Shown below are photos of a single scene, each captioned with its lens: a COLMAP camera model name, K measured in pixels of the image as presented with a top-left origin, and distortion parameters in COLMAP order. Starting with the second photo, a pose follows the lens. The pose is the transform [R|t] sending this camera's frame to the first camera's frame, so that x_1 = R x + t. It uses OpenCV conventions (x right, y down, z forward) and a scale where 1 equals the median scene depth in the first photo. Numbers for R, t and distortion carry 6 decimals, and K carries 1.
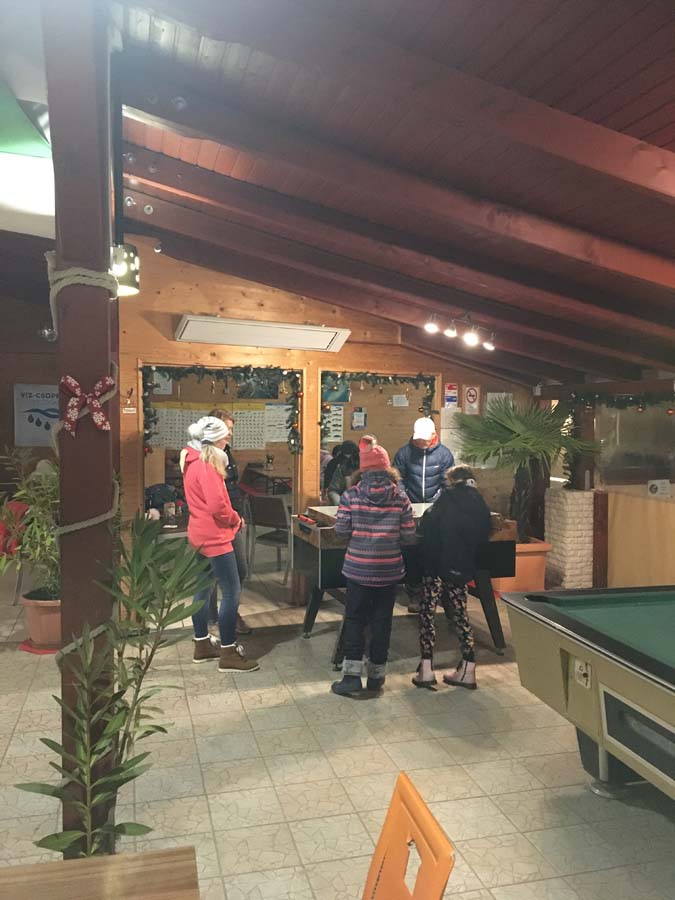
lens RADIAL K [[744.1, 0, 337.5], [0, 744.1, 450.0], [0, 0, 1]] dist [0.004980, 0.001509]
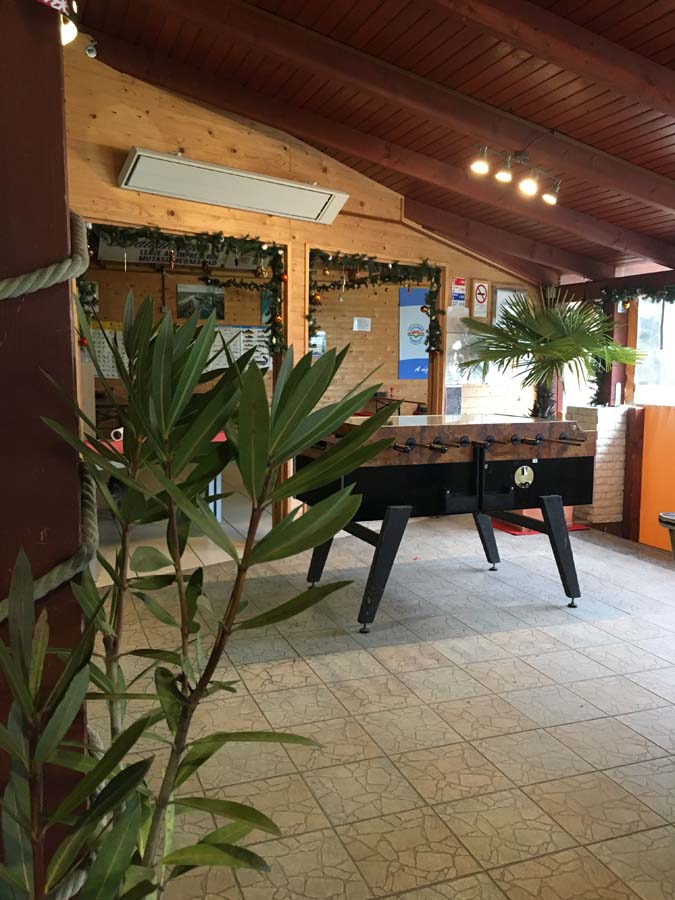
lens RADIAL K [[744.1, 0, 337.5], [0, 744.1, 450.0], [0, 0, 1]] dist [0.004980, 0.001509]
pose [[0.994473, -0.015409, 0.103854, -0.077734], [0.009116, 0.998109, 0.060795, 0.056217], [-0.104595, -0.059513, 0.992733, 0.224087]]
